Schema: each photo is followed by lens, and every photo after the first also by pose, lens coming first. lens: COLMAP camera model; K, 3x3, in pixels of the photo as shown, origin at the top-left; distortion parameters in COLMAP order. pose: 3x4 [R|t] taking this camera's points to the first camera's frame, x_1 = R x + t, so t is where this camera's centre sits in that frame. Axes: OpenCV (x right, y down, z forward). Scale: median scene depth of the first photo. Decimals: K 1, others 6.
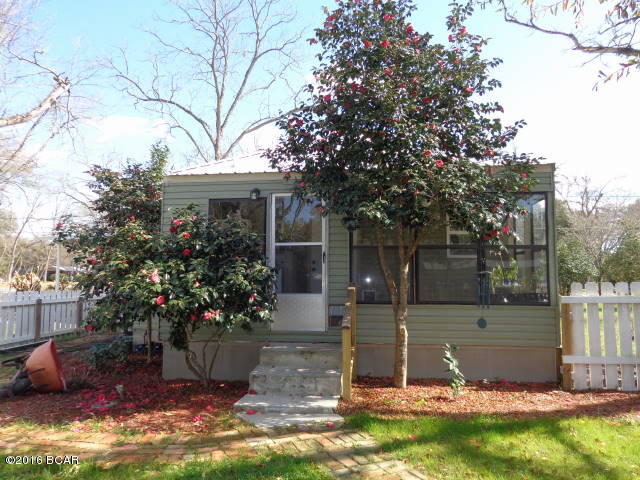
lens RADIAL K [[450.1, 0, 316.8], [0, 450.1, 233.3], [0, 0, 1]] dist [-0.000055, 0.002299]
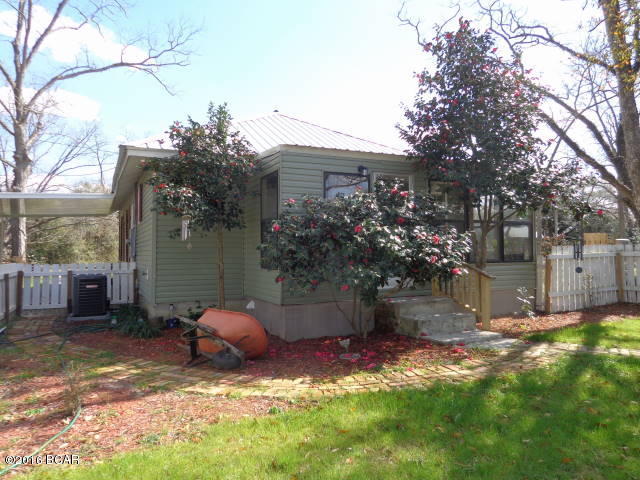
lens RADIAL K [[445.8, 0, 320.0], [0, 445.8, 240.0], [0, 0, 1]] dist [-0.002317, 0.000869]
pose [[0.833407, 0.005646, 0.552631, -0.686630], [-0.042668, 0.997621, 0.054154, 0.024082], [-0.551010, -0.068711, 0.831665, 0.096056]]
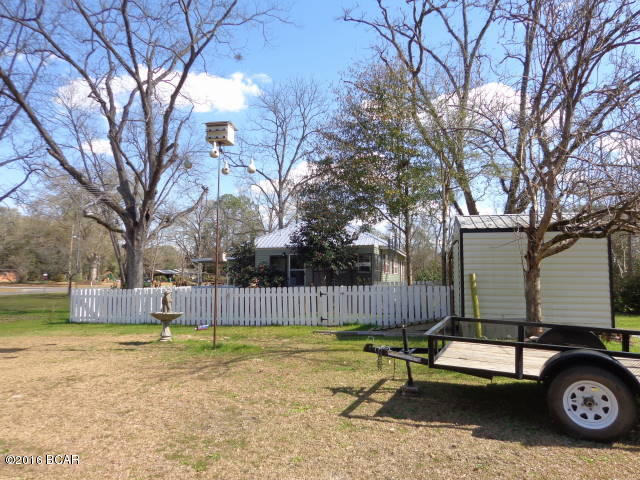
lens RADIAL K [[450.1, 0, 316.8], [0, 450.1, 233.3], [0, 0, 1]] dist [-0.000055, 0.002299]
pose [[0.987931, -0.013973, -0.154264, 0.466572], [0.013291, 0.999897, -0.005448, -0.173661], [0.154325, 0.003332, 0.988015, -1.678581]]
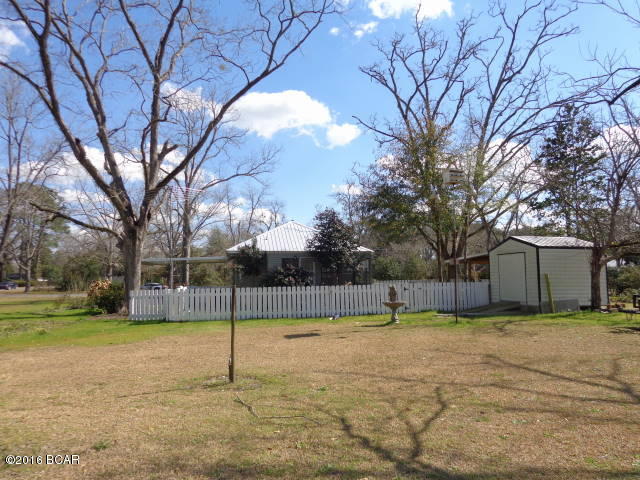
lens RADIAL K [[450.1, 0, 316.8], [0, 450.1, 233.3], [0, 0, 1]] dist [-0.000055, 0.002299]
pose [[0.950579, 0.029436, 0.309085, -0.884037], [-0.026706, 0.999558, -0.013062, -0.190877], [-0.309333, 0.004162, 0.950945, -1.996803]]
